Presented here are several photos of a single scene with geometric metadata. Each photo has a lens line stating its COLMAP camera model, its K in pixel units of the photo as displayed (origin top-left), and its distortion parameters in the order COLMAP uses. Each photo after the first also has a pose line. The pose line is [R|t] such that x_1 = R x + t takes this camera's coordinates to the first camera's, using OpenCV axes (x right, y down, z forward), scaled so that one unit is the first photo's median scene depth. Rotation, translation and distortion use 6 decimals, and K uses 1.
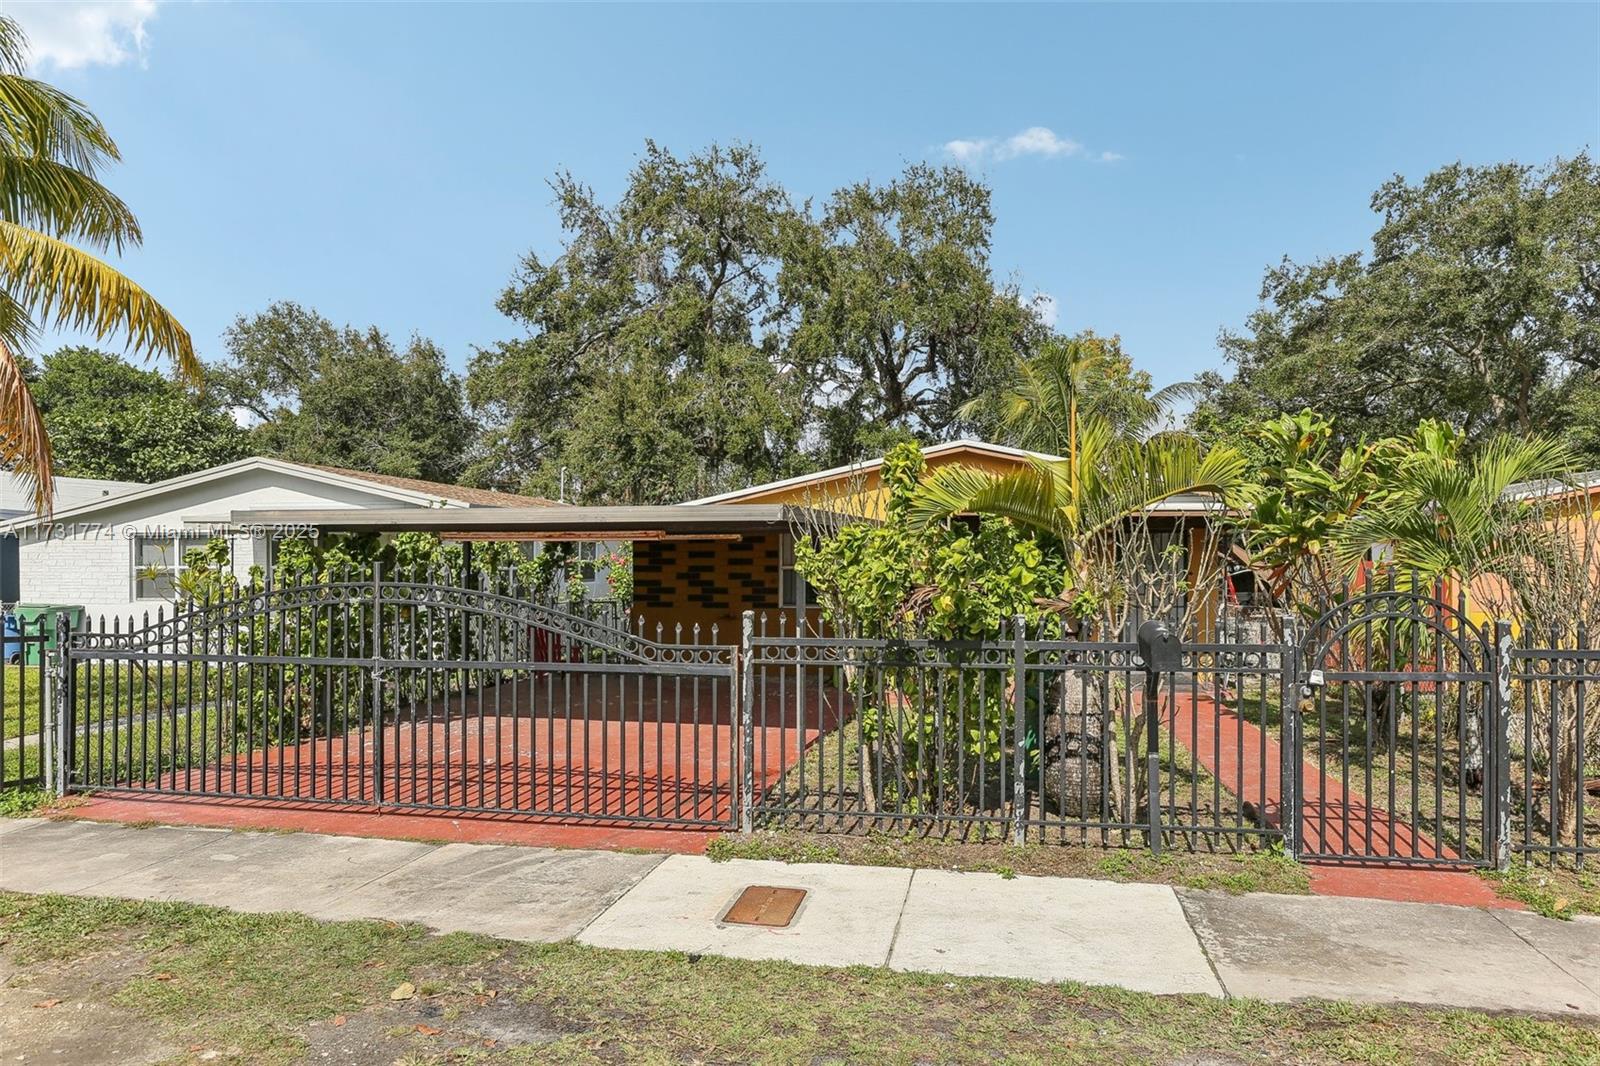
lens RADIAL K [[1002.8, 0, 759.9], [0, 1002.8, 597.4], [0, 0, 1]] dist [-0.009241, 0.007716]
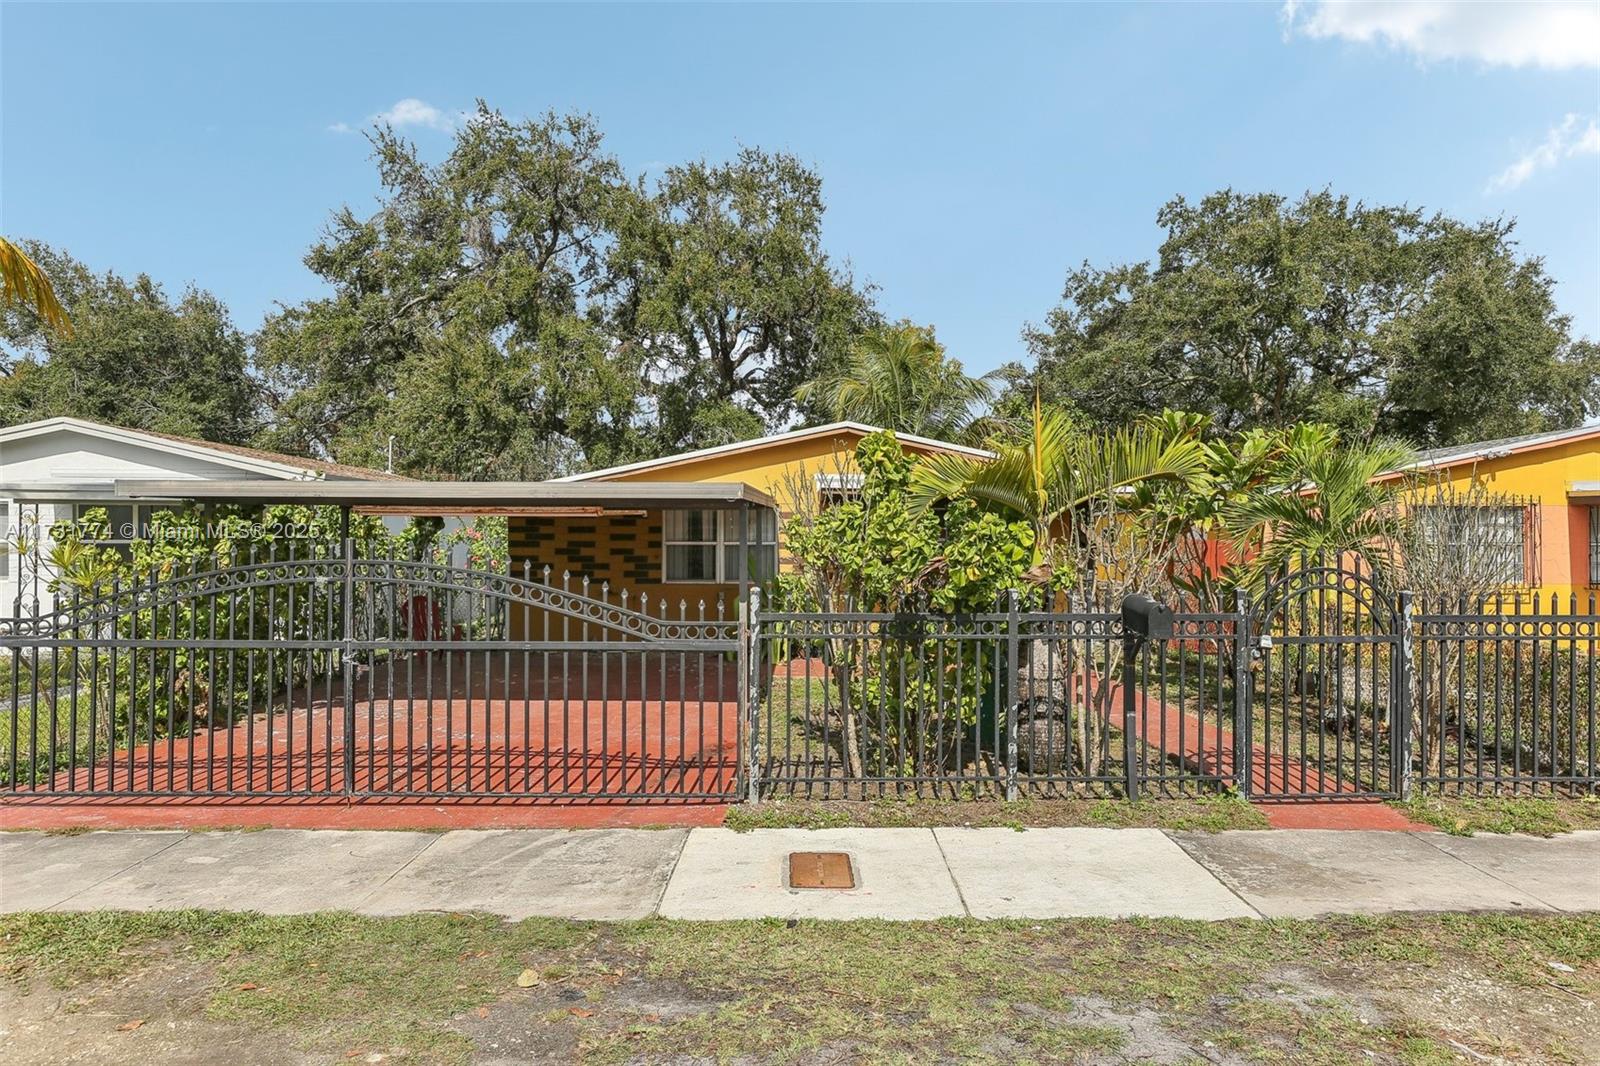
lens RADIAL K [[1002.8, 0, 766.8], [0, 1002.8, 568.6], [0, 0, 1]] dist [-0.009241, 0.007716]
pose [[0.977211, -0.002940, 0.212249, -0.138986], [0.003659, 0.999989, -0.002995, -0.001607], [-0.212237, 0.003704, 0.977211, -0.004153]]
